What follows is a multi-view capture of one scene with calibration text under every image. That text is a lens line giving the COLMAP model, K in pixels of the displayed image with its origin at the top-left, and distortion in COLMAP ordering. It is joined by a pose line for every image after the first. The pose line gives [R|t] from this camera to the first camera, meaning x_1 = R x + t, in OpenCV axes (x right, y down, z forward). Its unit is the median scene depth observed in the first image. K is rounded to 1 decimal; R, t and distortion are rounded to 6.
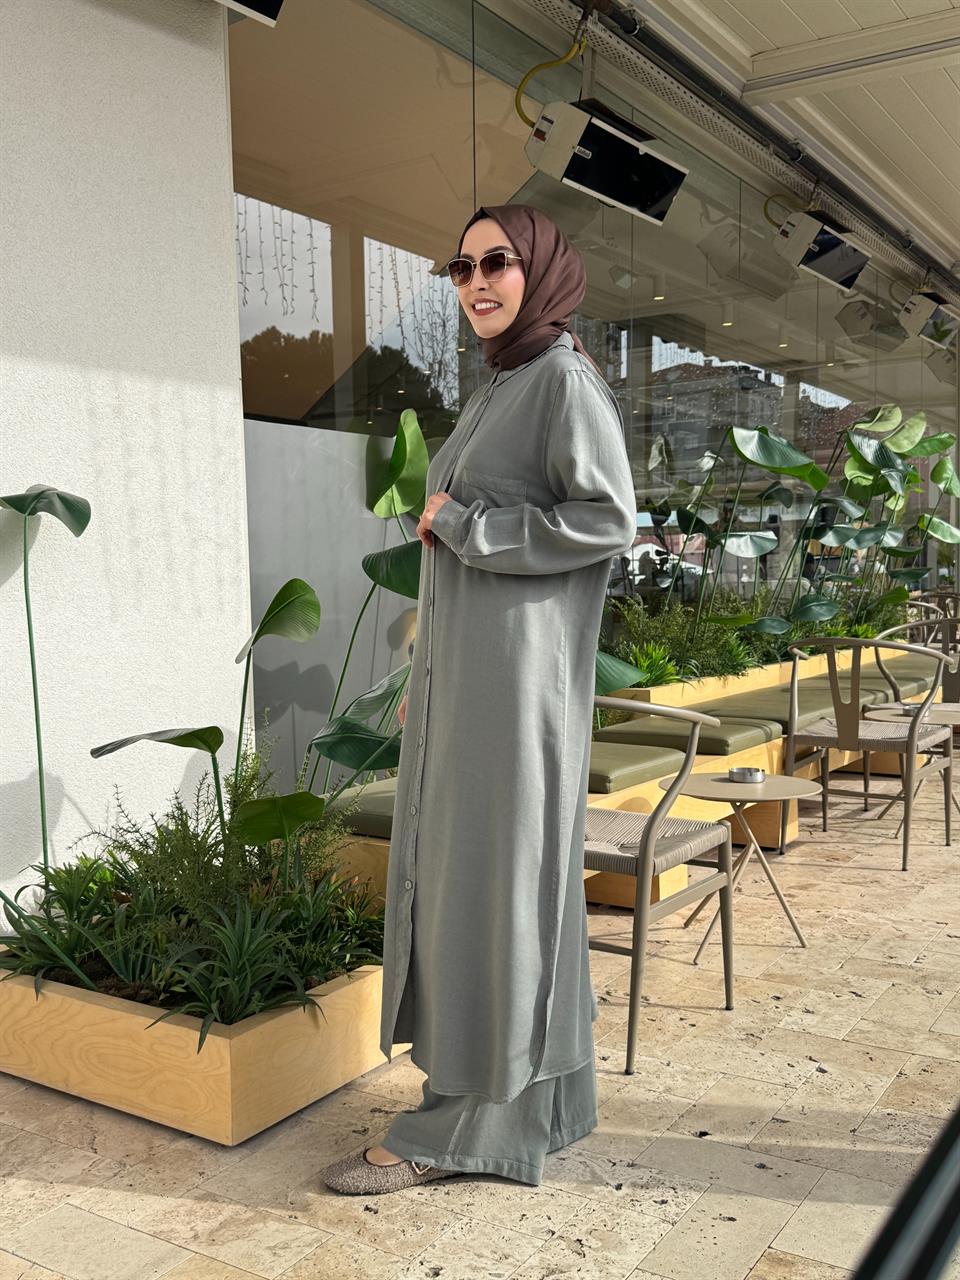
lens RADIAL K [[1278.9, 0, 467.5], [0, 1278.9, 645.6], [0, 0, 1]] dist [0.179502, -0.404436]
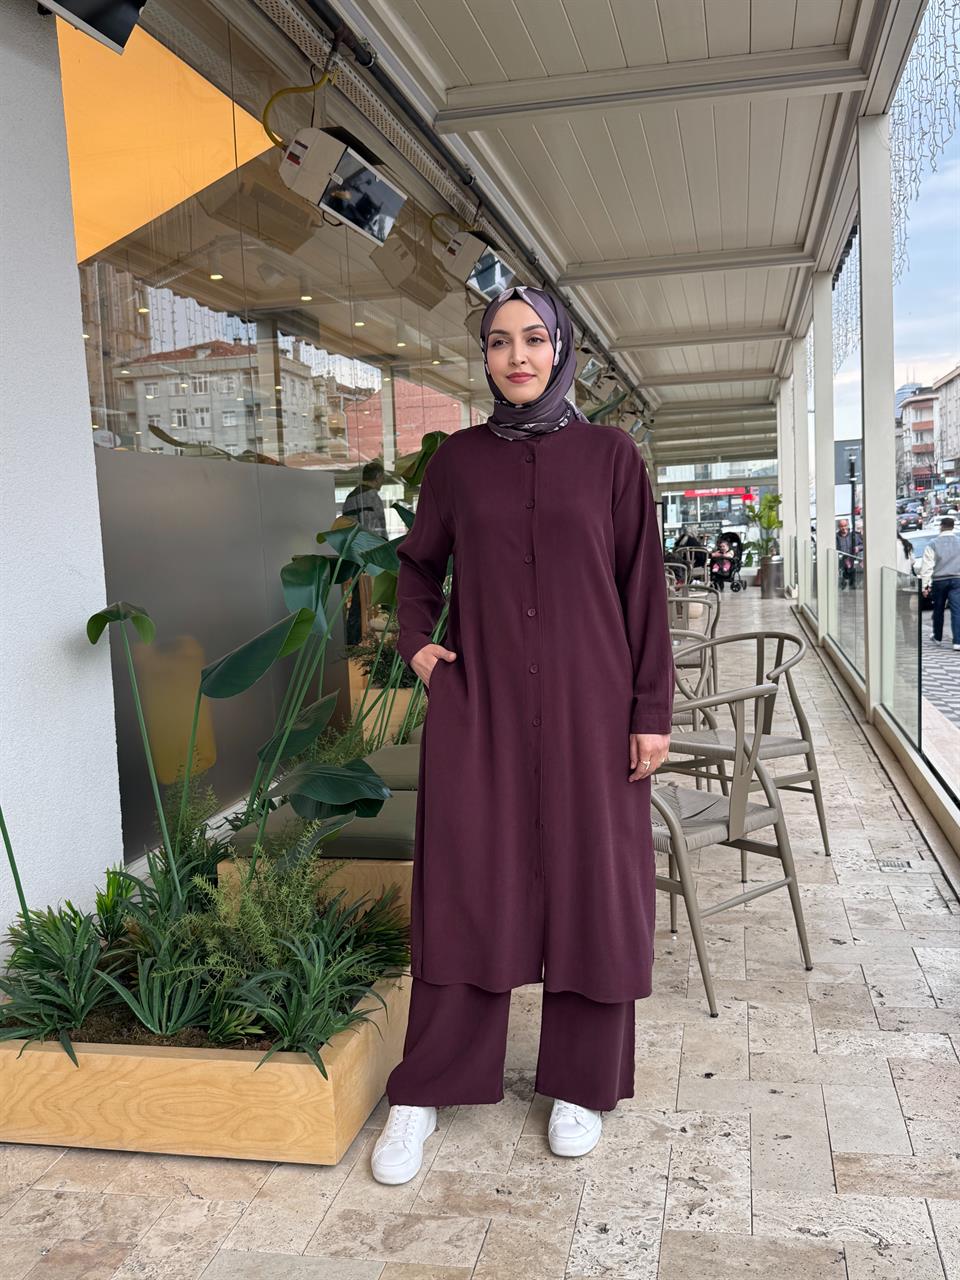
lens RADIAL K [[1281.1, 0, 476.9], [0, 1281.1, 641.0], [0, 0, 1]] dist [0.170601, -0.353606]
pose [[0.932894, -0.059130, 0.355265, -0.291339], [0.053470, 0.998238, 0.025739, -0.044266], [-0.356161, -0.005016, 0.934411, -0.025217]]
